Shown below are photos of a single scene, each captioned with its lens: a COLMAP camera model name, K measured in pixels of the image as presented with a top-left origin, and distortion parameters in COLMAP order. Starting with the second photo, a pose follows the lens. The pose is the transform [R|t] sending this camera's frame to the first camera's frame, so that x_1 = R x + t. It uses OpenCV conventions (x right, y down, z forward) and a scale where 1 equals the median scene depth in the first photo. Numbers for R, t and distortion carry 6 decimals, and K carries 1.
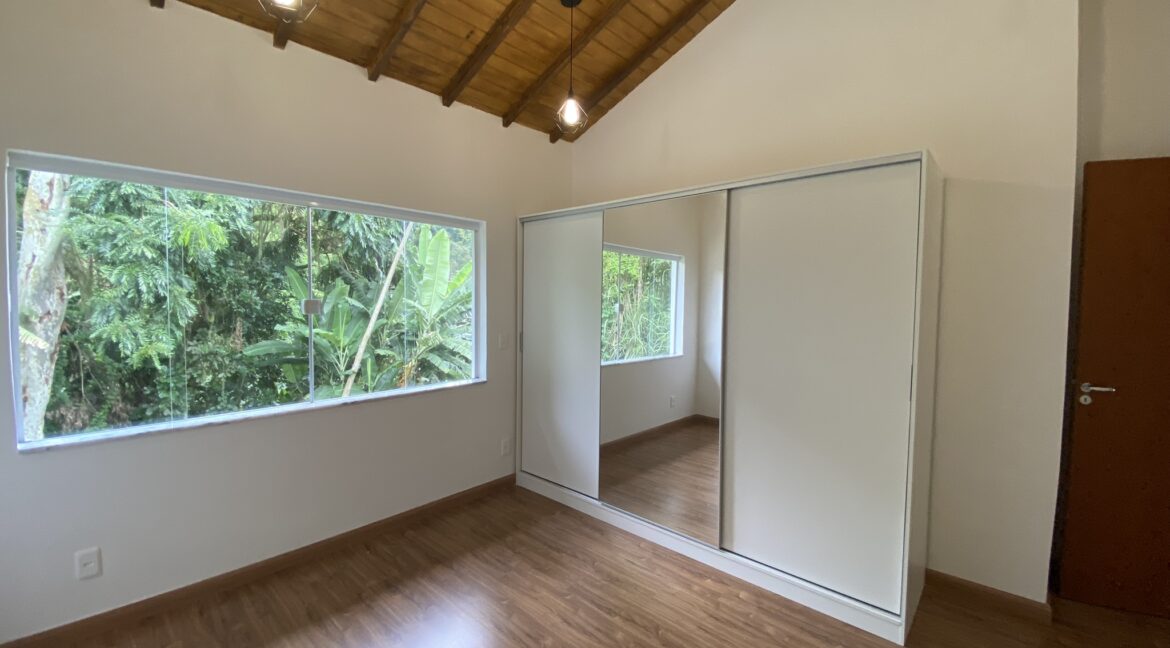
lens RADIAL K [[470.7, 0, 584.7], [0, 470.7, 321.6], [0, 0, 1]] dist [0.007985, -0.015138]
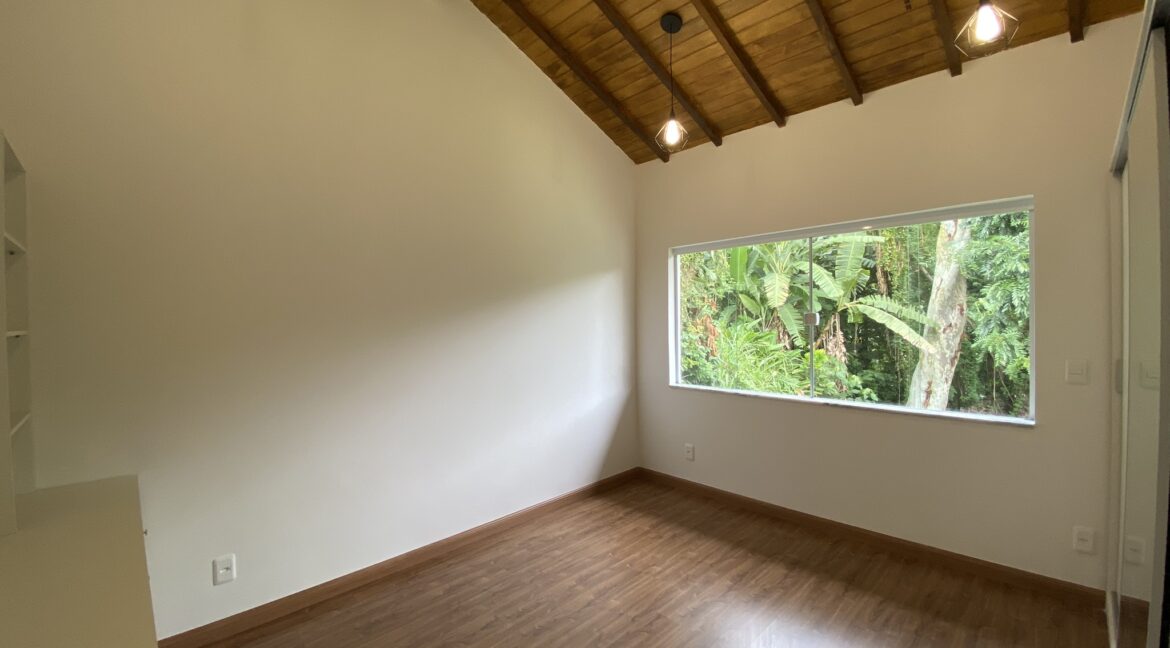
lens RADIAL K [[470.7, 0, 584.7], [0, 470.7, 321.6], [0, 0, 1]] dist [0.007985, -0.015138]
pose [[-0.066598, 0.000067, -0.997780, 0.157104], [-0.029944, 0.999549, 0.002066, -0.002178], [0.997330, 0.030015, -0.066566, 0.115521]]
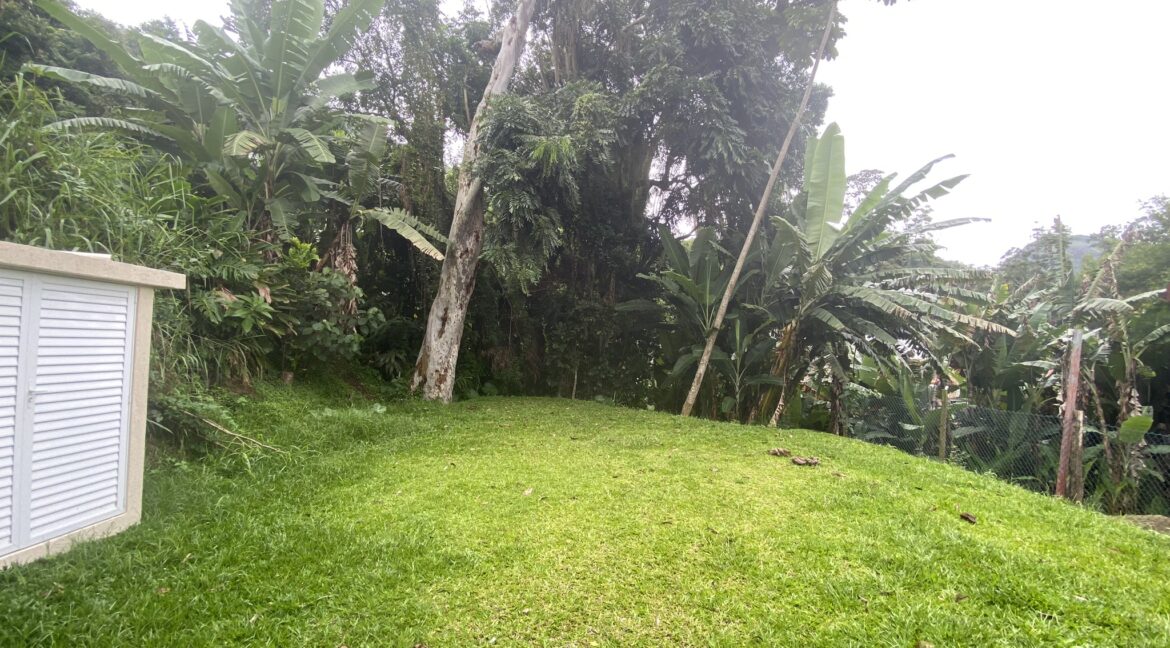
lens RADIAL K [[470.7, 0, 584.7], [0, 470.7, 321.6], [0, 0, 1]] dist [0.007985, -0.015138]
pose [[0.676569, -0.024335, -0.735977, -0.070374], [-0.039017, 0.996865, -0.068828, 0.238743], [0.735345, 0.075282, 0.673499, 0.430786]]
